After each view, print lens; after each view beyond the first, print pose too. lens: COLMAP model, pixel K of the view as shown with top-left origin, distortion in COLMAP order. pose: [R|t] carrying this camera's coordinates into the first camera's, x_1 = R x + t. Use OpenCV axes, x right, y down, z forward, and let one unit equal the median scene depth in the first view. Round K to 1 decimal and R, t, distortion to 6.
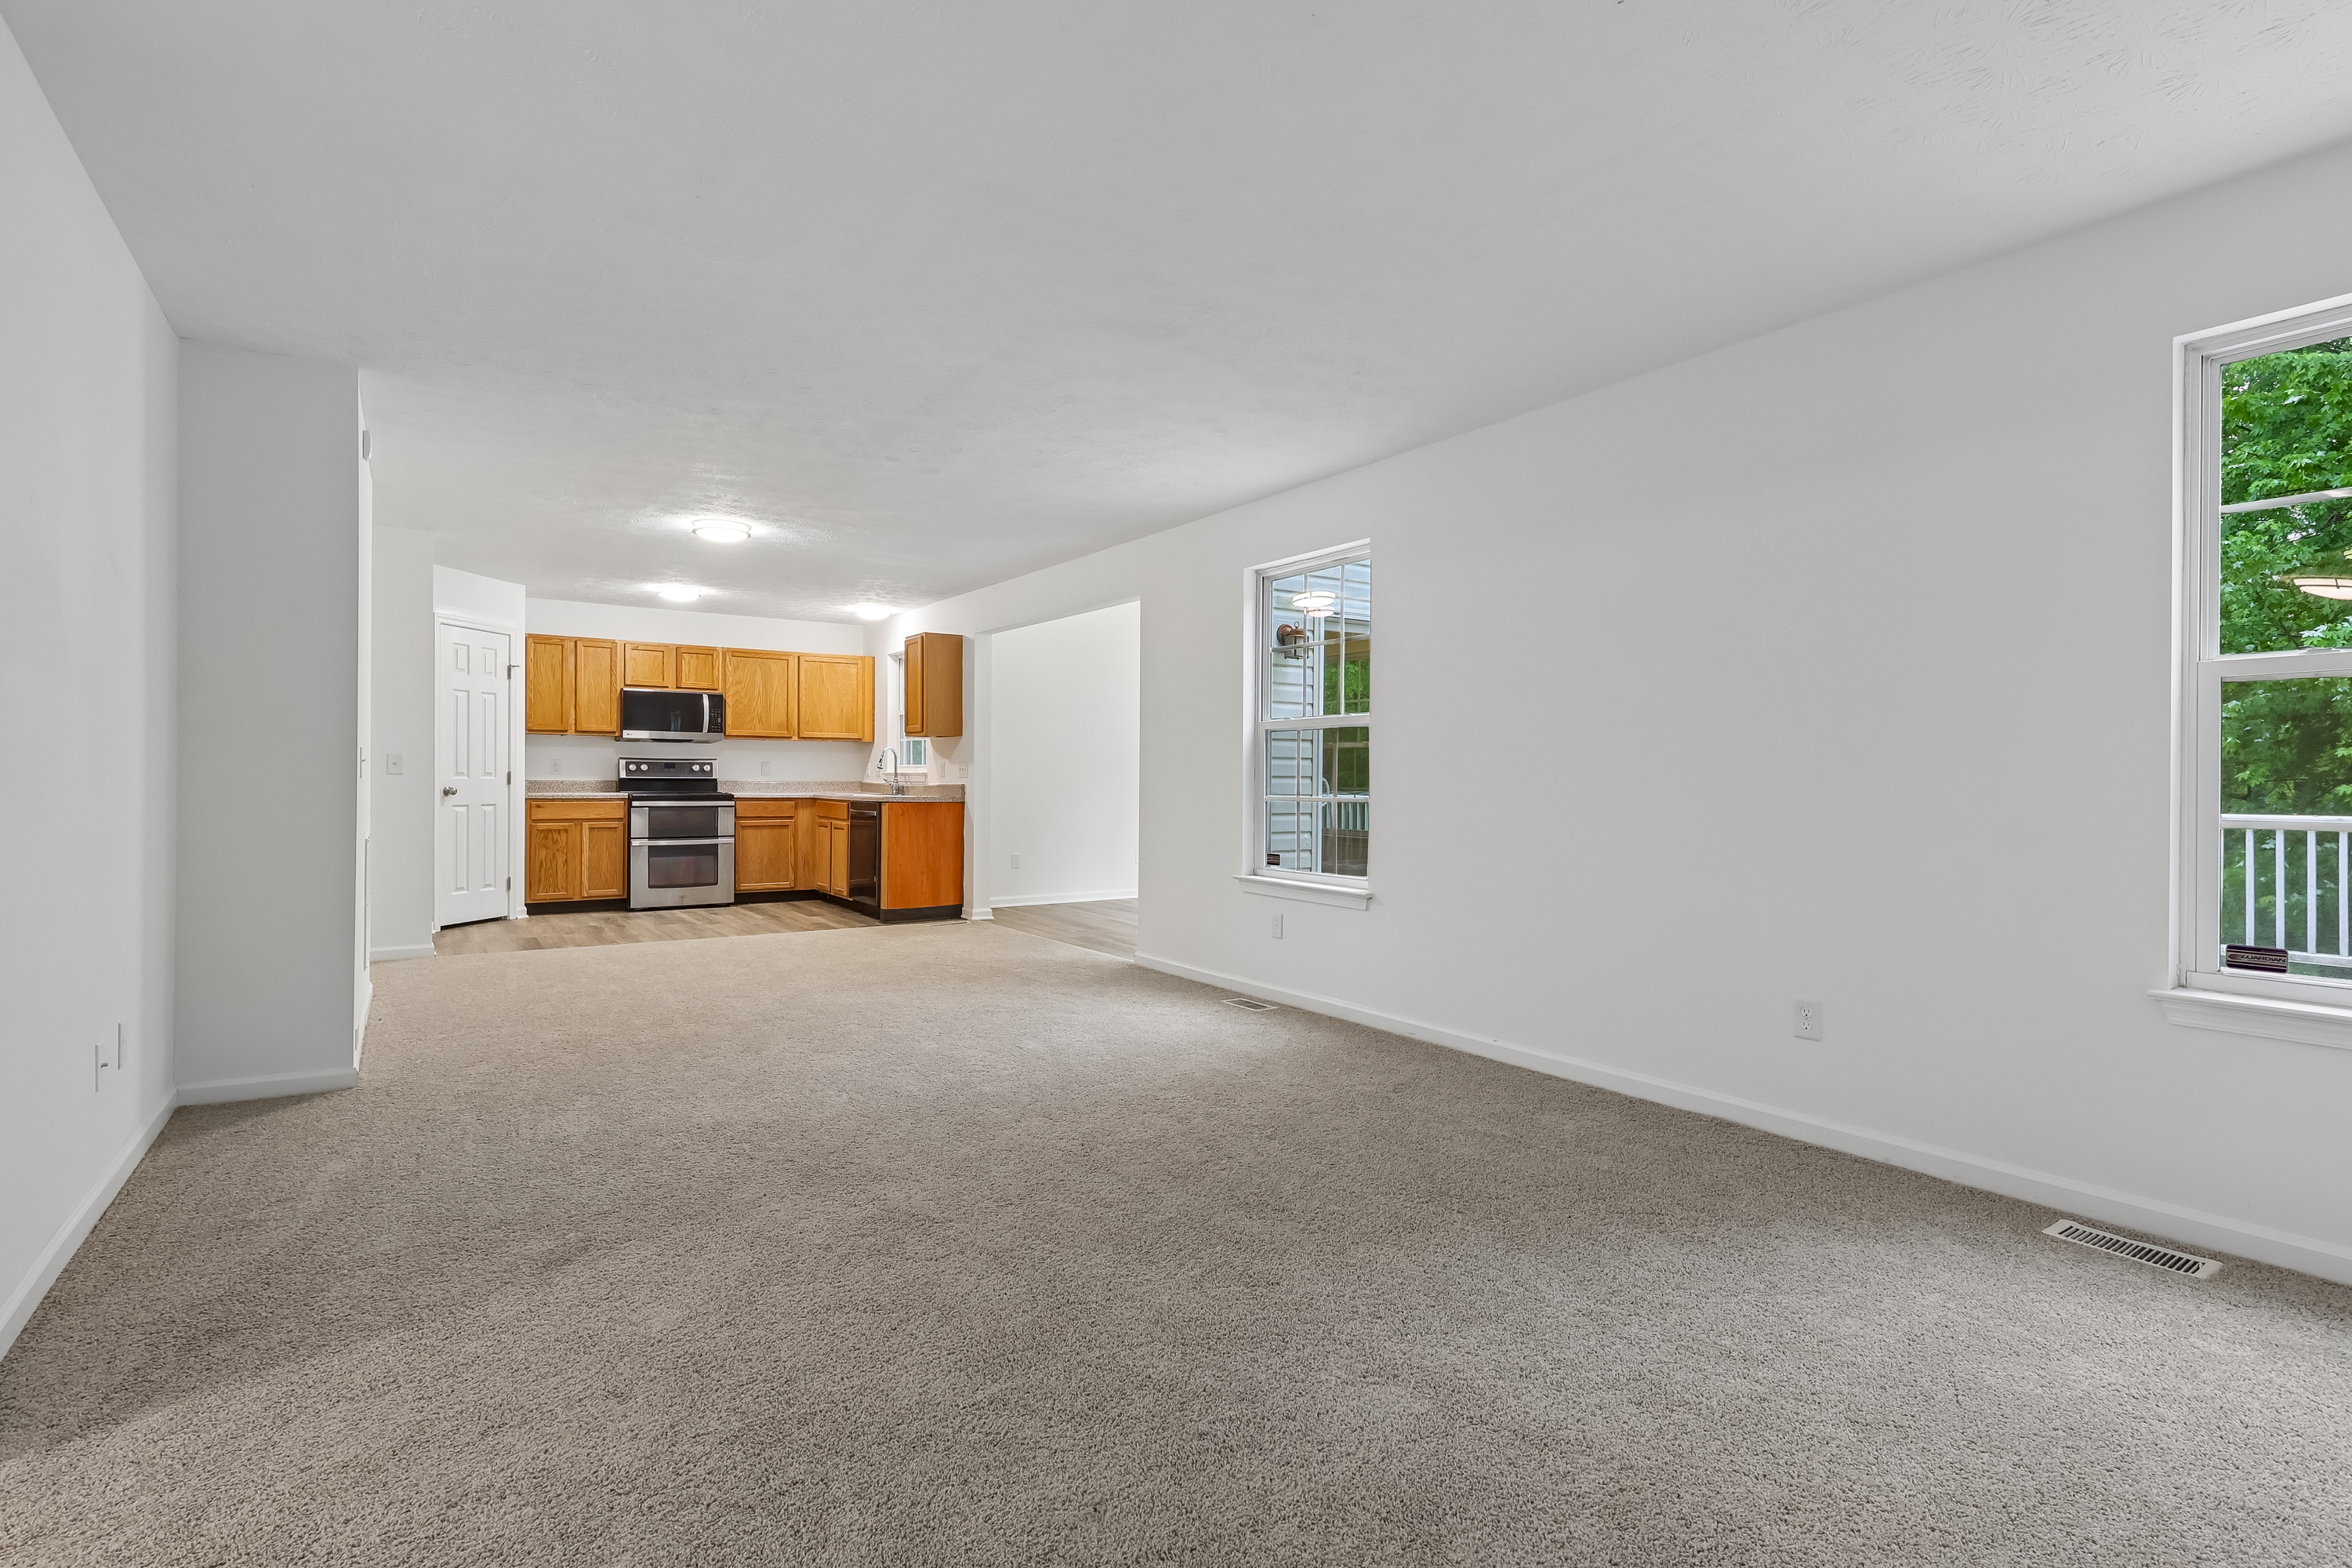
lens RADIAL K [[1125.4, 0, 1173.4], [0, 1125.4, 786.2], [0, 0, 1]] dist [-0.002143, 0.000254]
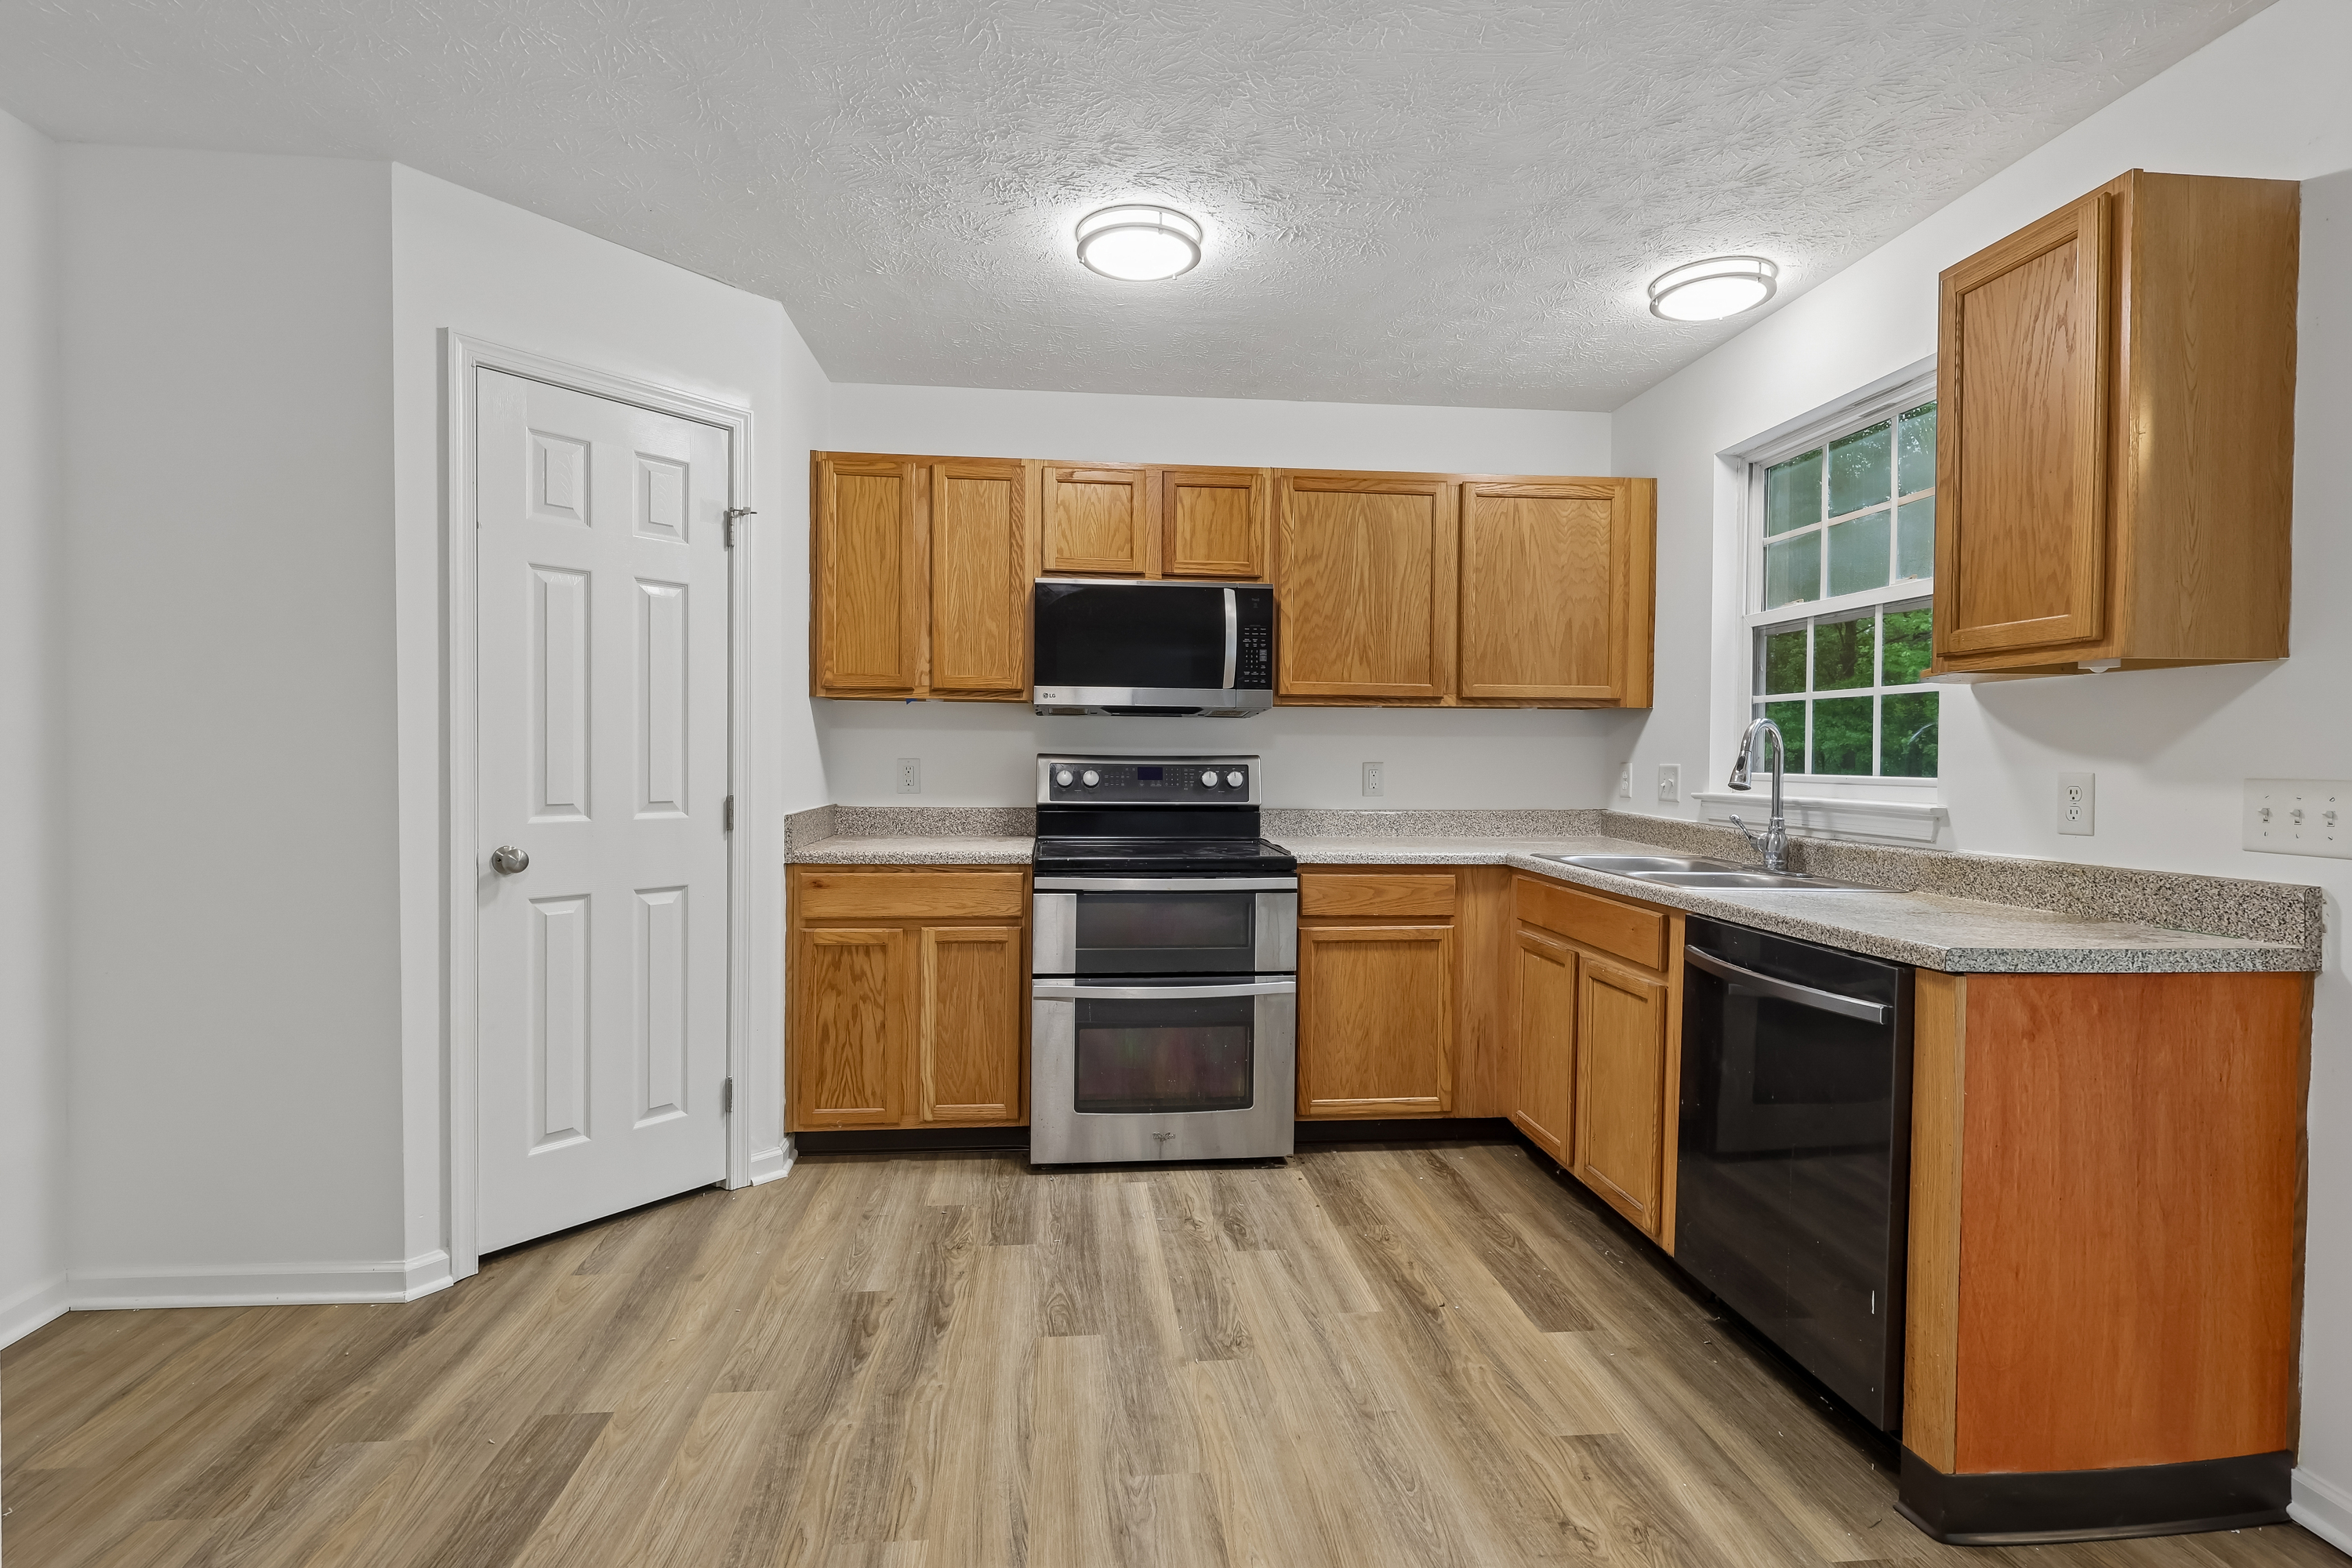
lens RADIAL K [[1125.4, 0, 1171.5], [0, 1125.4, 776.8], [0, 0, 1]] dist [-0.002143, 0.000254]
pose [[0.880786, 0.010338, -0.473402, -0.257527], [-0.006194, 0.999928, 0.010312, -0.021782], [0.473475, -0.006151, 0.880786, 0.668988]]
